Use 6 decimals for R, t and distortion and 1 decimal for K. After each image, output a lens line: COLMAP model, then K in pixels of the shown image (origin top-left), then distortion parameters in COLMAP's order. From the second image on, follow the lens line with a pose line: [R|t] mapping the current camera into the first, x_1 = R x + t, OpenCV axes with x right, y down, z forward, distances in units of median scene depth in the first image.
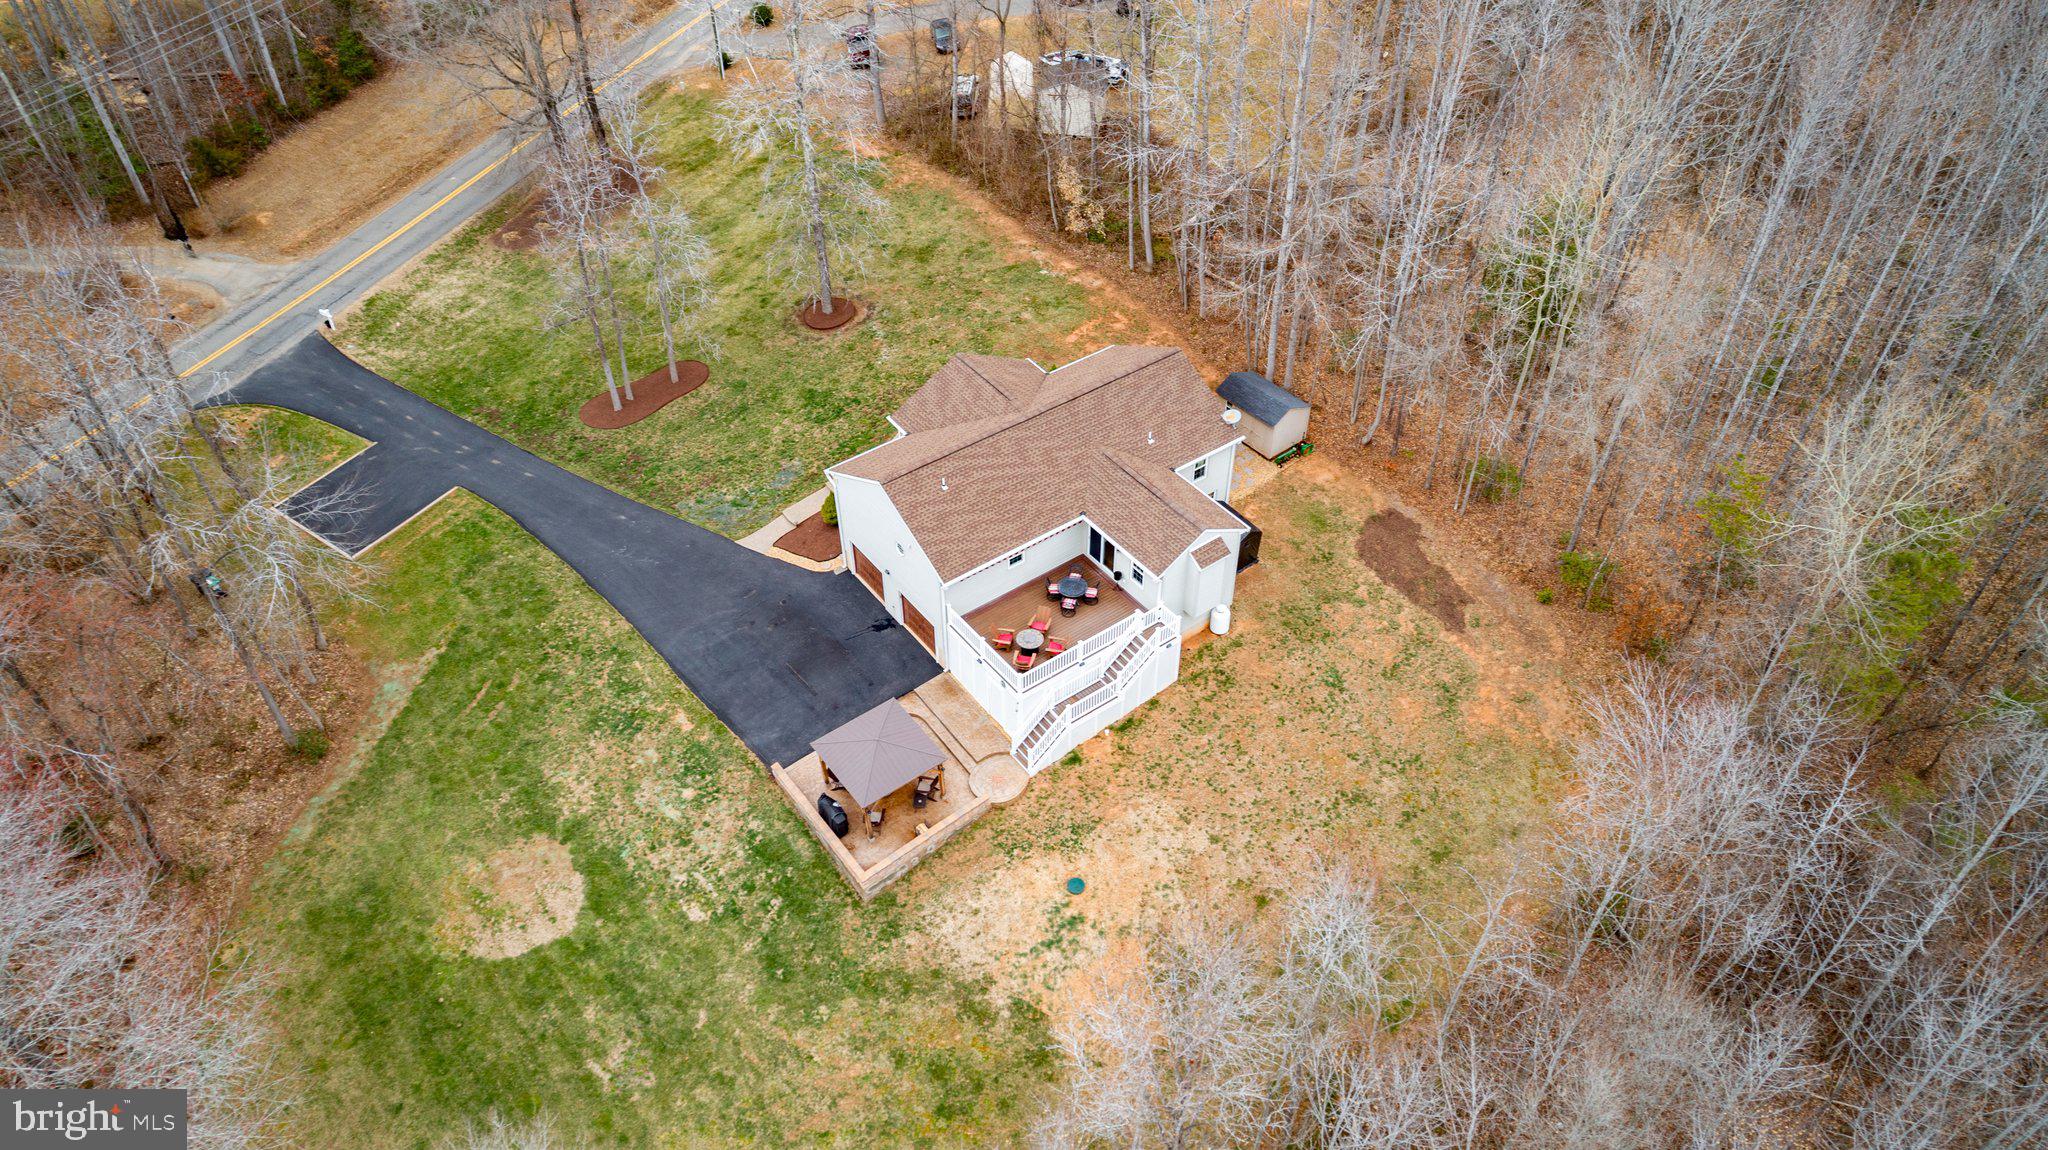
lens RADIAL K [[1382.8, 0, 1018.8], [0, 1382.8, 572.4], [0, 0, 1]] dist [-0.010898, 0.009370]
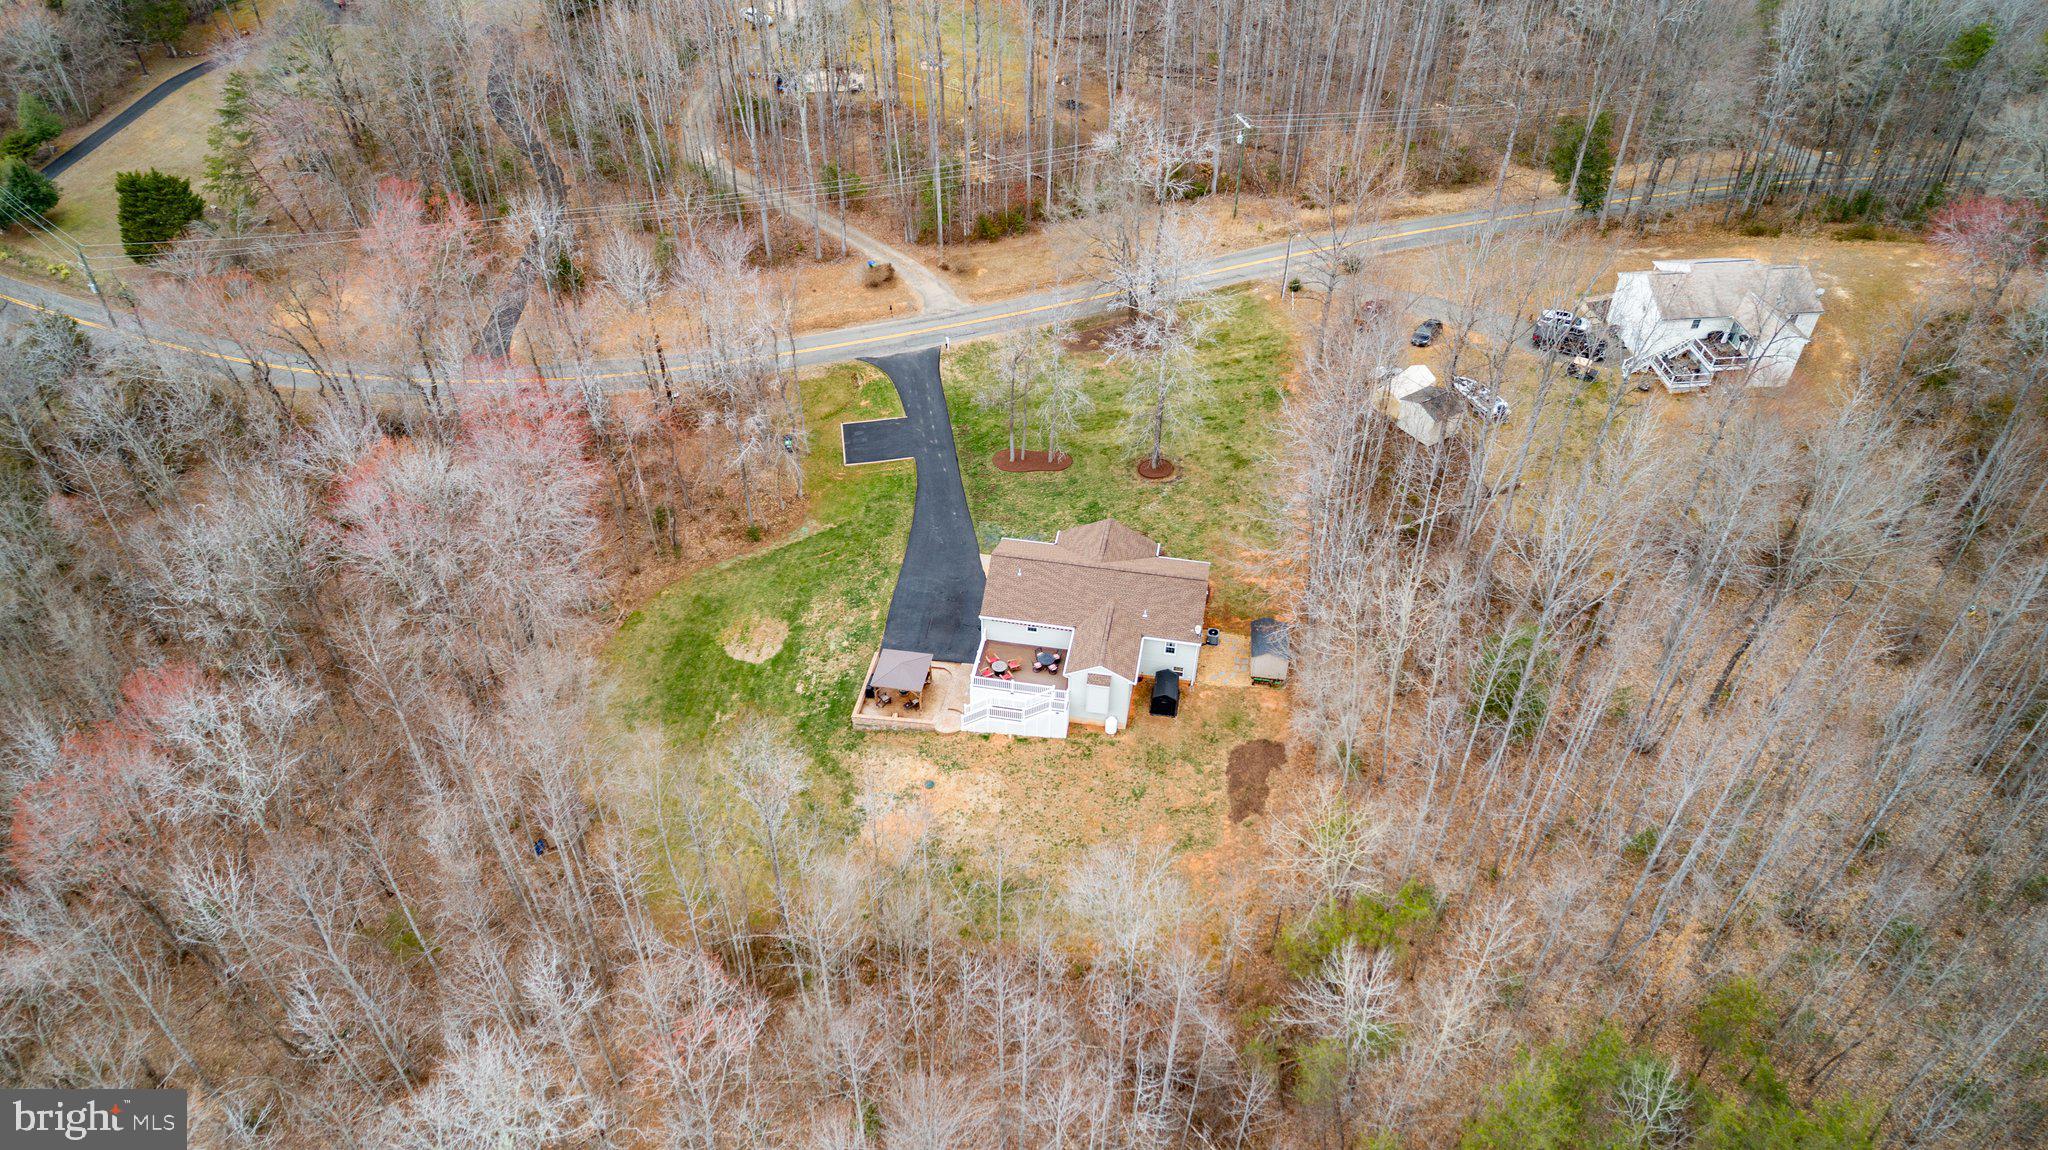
lens RADIAL K [[1382.8, 0, 1021.9], [0, 1382.8, 573.6], [0, 0, 1]] dist [-0.010898, 0.009370]
pose [[0.688192, 0.486147, -0.538566, 0.849621], [-0.502858, 0.854697, 0.128944, -0.273431], [0.522997, 0.182084, 0.832658, -0.461887]]
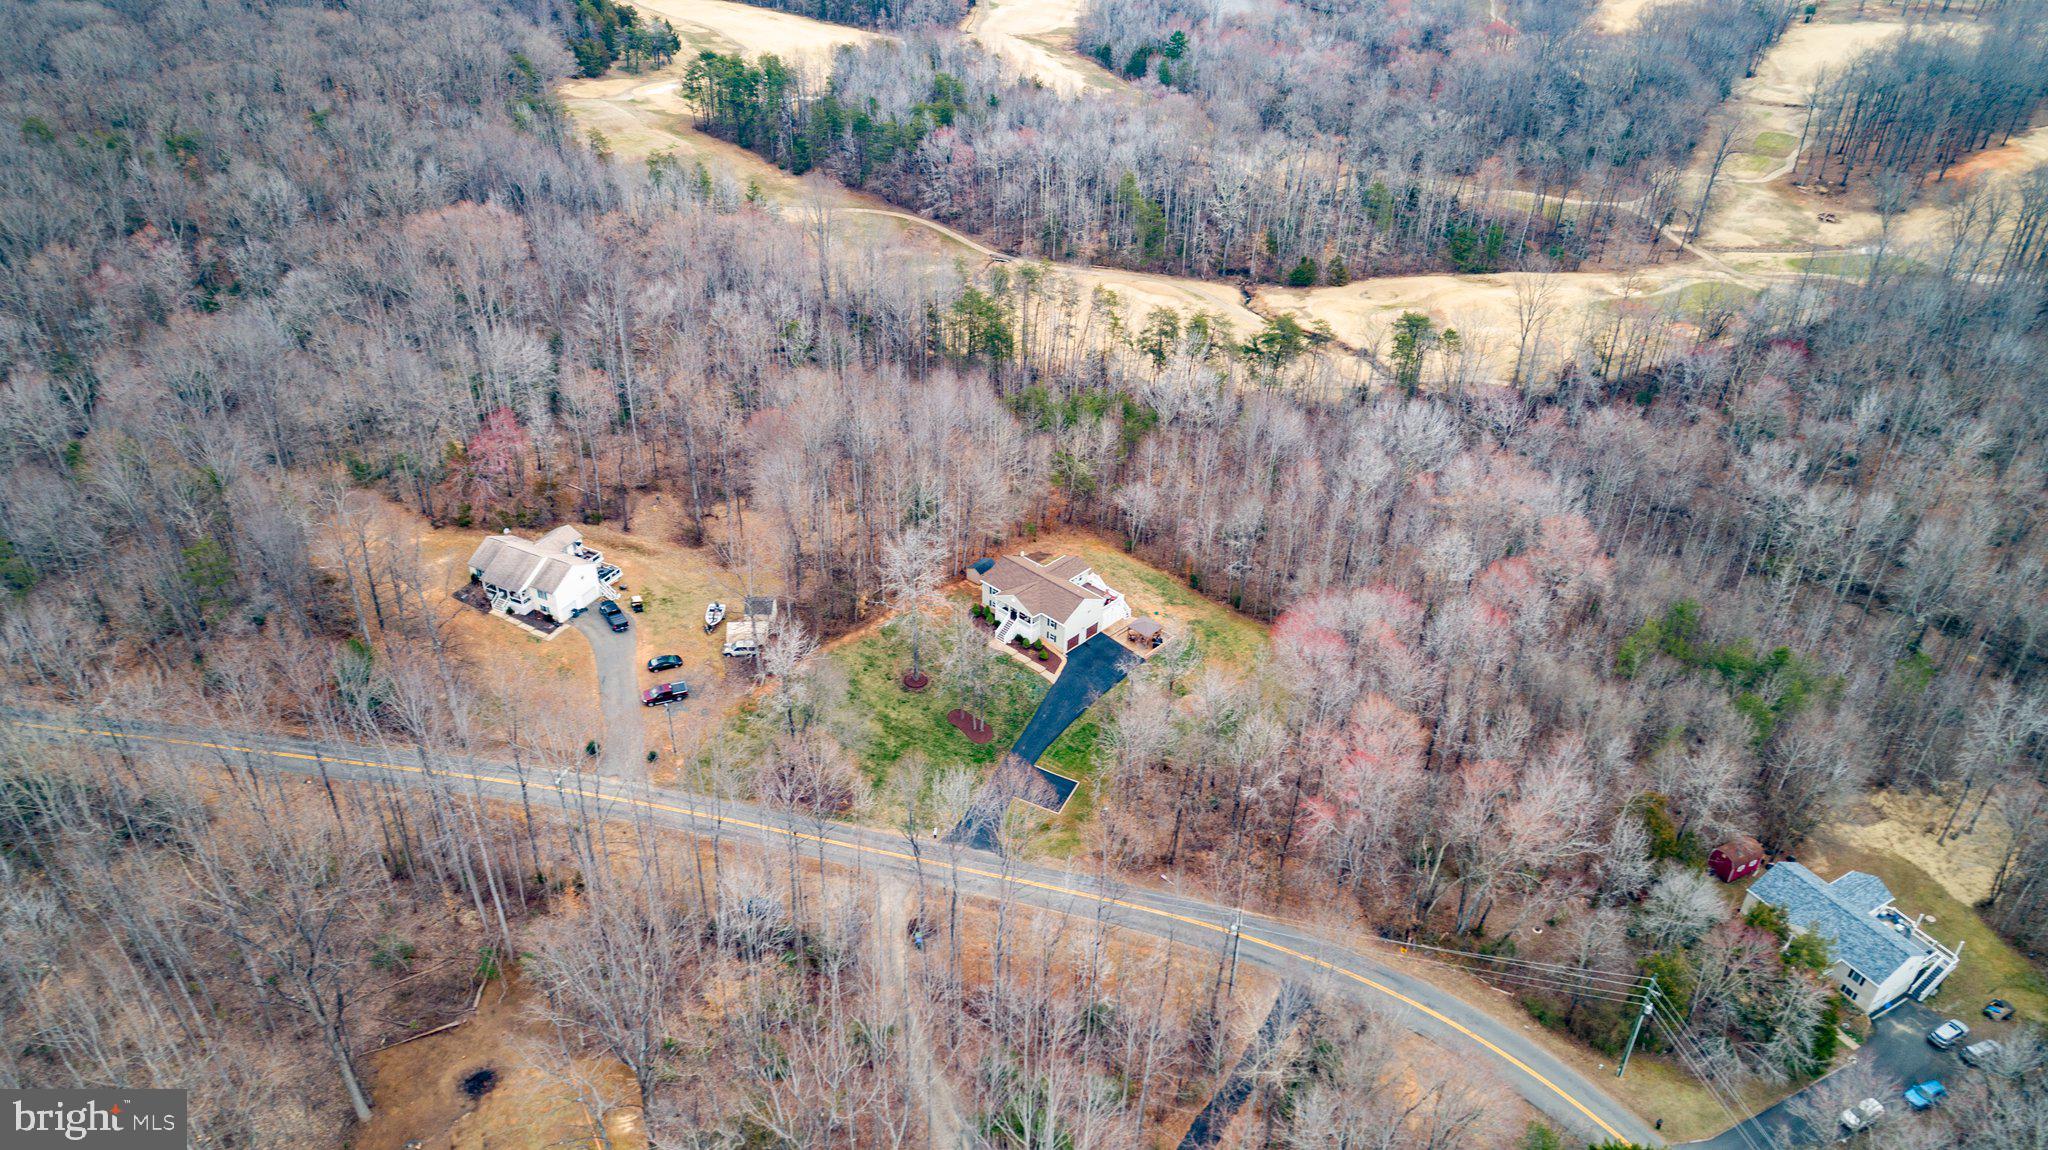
lens RADIAL K [[1382.8, 0, 1024.3], [0, 1382.8, 578.6], [0, 0, 1]] dist [-0.010898, 0.009370]
pose [[-0.182353, -0.531511, 0.827190, -2.666355], [0.651456, 0.564822, 0.506539, -1.783837], [-0.736446, 0.631247, 0.243259, 0.215272]]
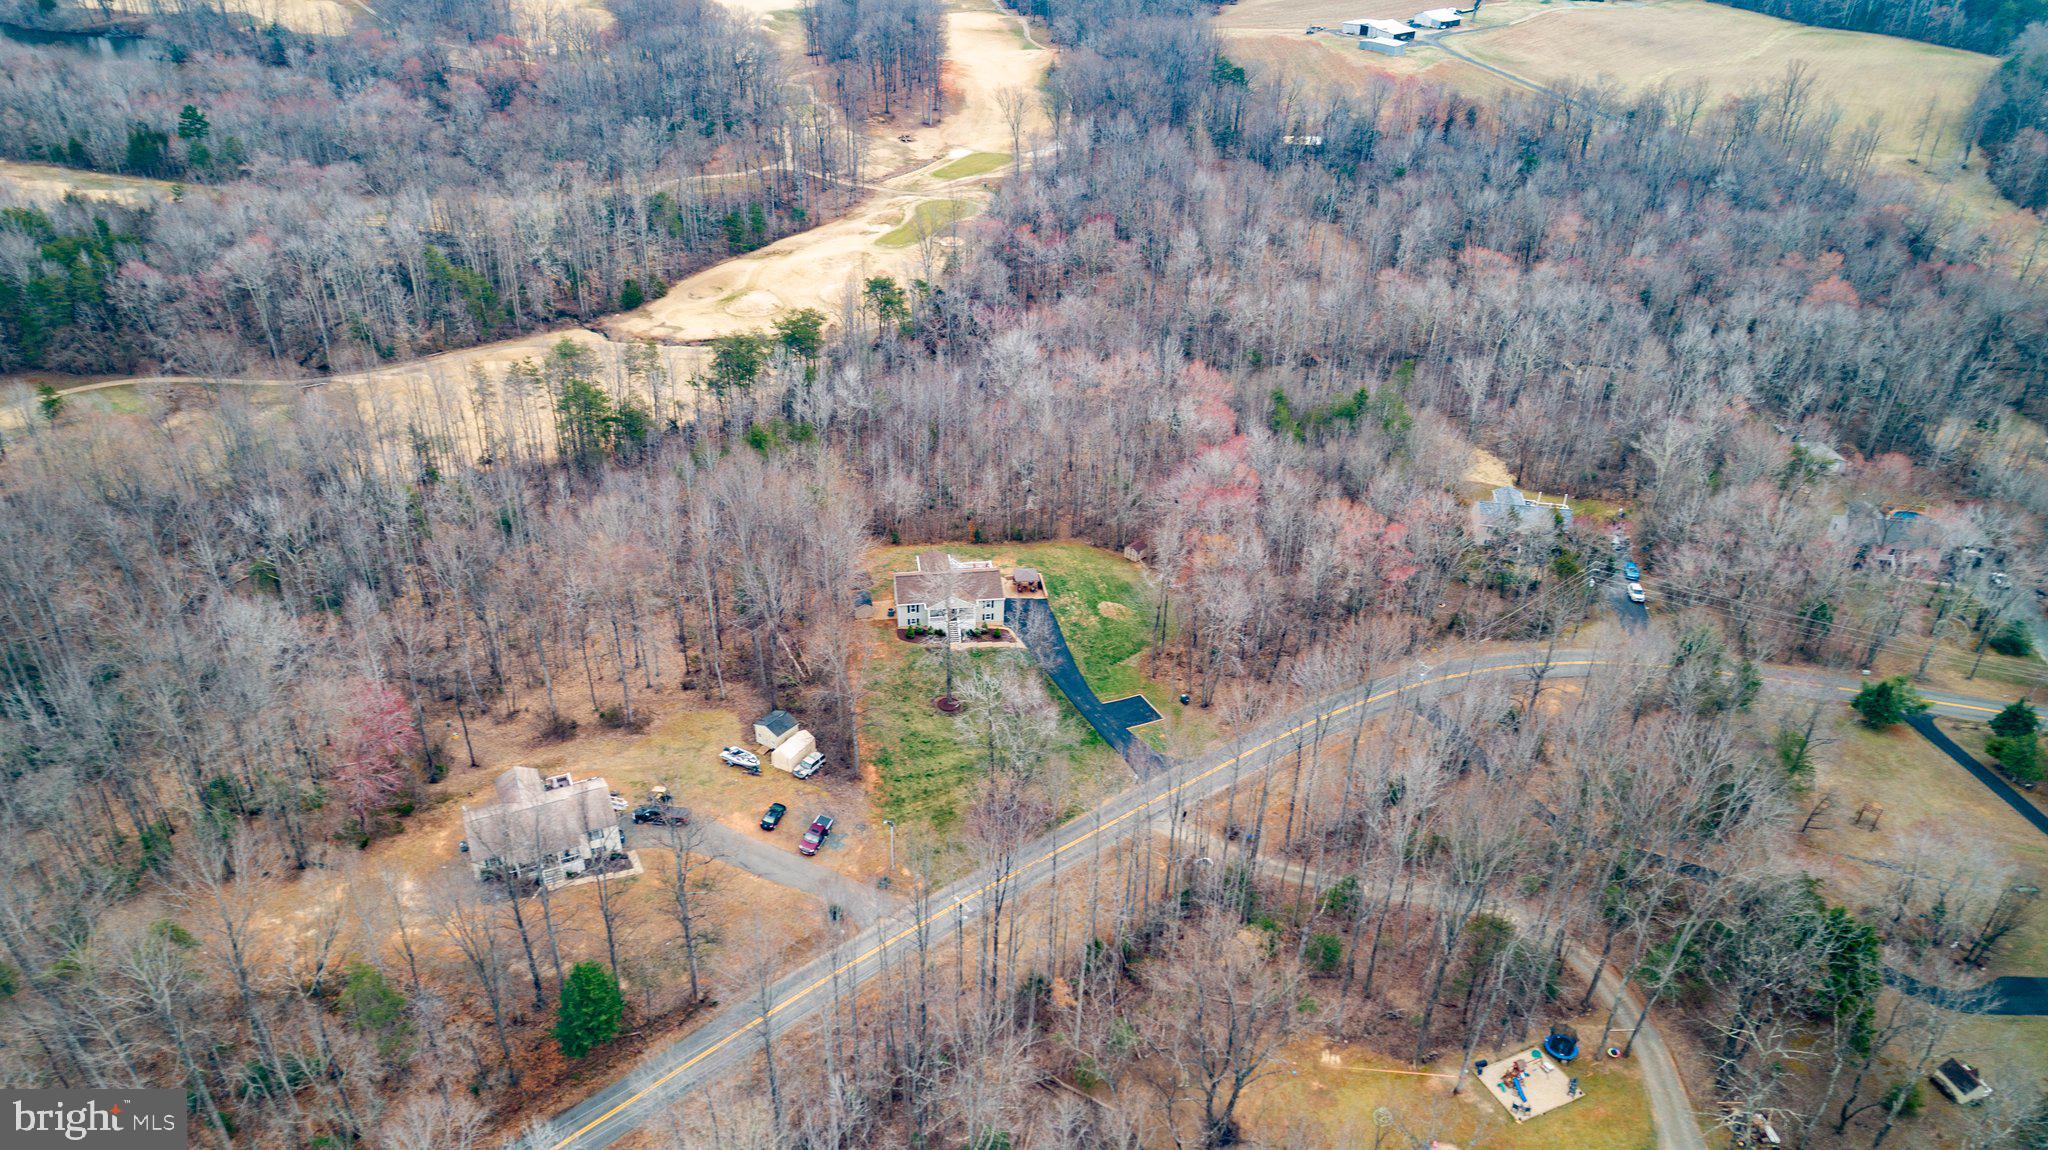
lens RADIAL K [[1382.8, 0, 1024.7], [0, 1382.8, 575.2], [0, 0, 1]] dist [-0.010898, 0.009370]
pose [[-0.885103, -0.253927, 0.390019, -1.502738], [0.304676, 0.317338, 0.898036, -3.150915], [-0.351804, 0.913683, -0.203511, 1.608916]]
